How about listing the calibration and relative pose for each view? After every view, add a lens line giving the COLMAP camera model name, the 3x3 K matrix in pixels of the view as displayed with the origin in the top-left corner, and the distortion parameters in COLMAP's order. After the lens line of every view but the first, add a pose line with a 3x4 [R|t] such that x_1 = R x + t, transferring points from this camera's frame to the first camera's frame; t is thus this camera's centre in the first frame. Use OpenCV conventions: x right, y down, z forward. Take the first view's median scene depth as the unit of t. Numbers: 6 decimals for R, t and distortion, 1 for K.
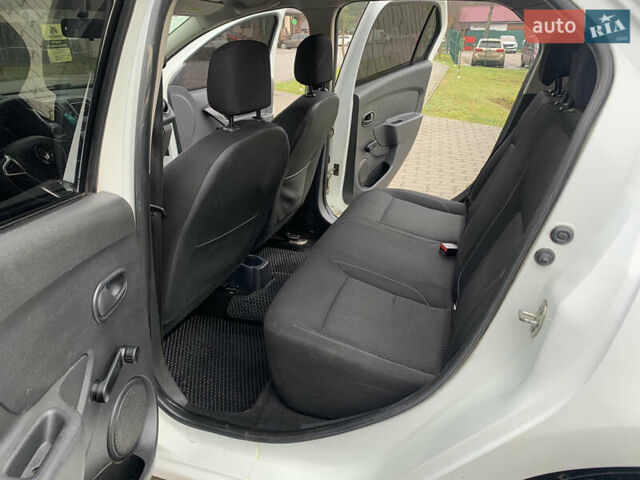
lens RADIAL K [[482.9, 0, 320.0], [0, 482.9, 240.0], [0, 0, 1]] dist [0.039555, -0.002380]
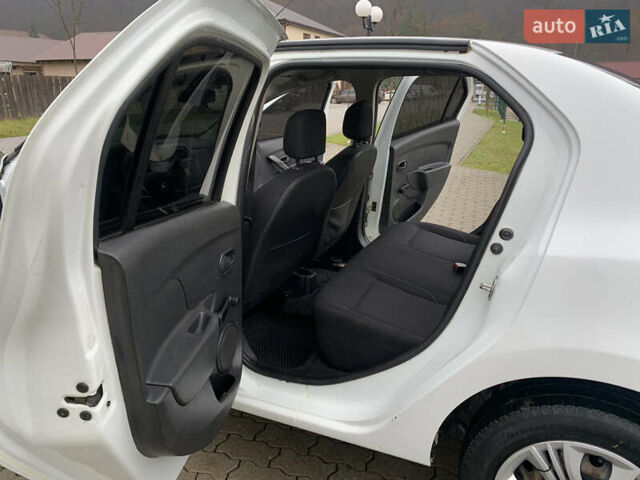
lens RADIAL K [[487.1, 0, 313.0], [0, 487.1, 238.3], [0, 0, 1]] dist [0.044893, -0.052510]
pose [[0.993956, 0.034340, -0.104275, 0.013979], [-0.045066, 0.993730, -0.102322, 0.077749], [0.100107, 0.106403, 0.989271, -0.256971]]
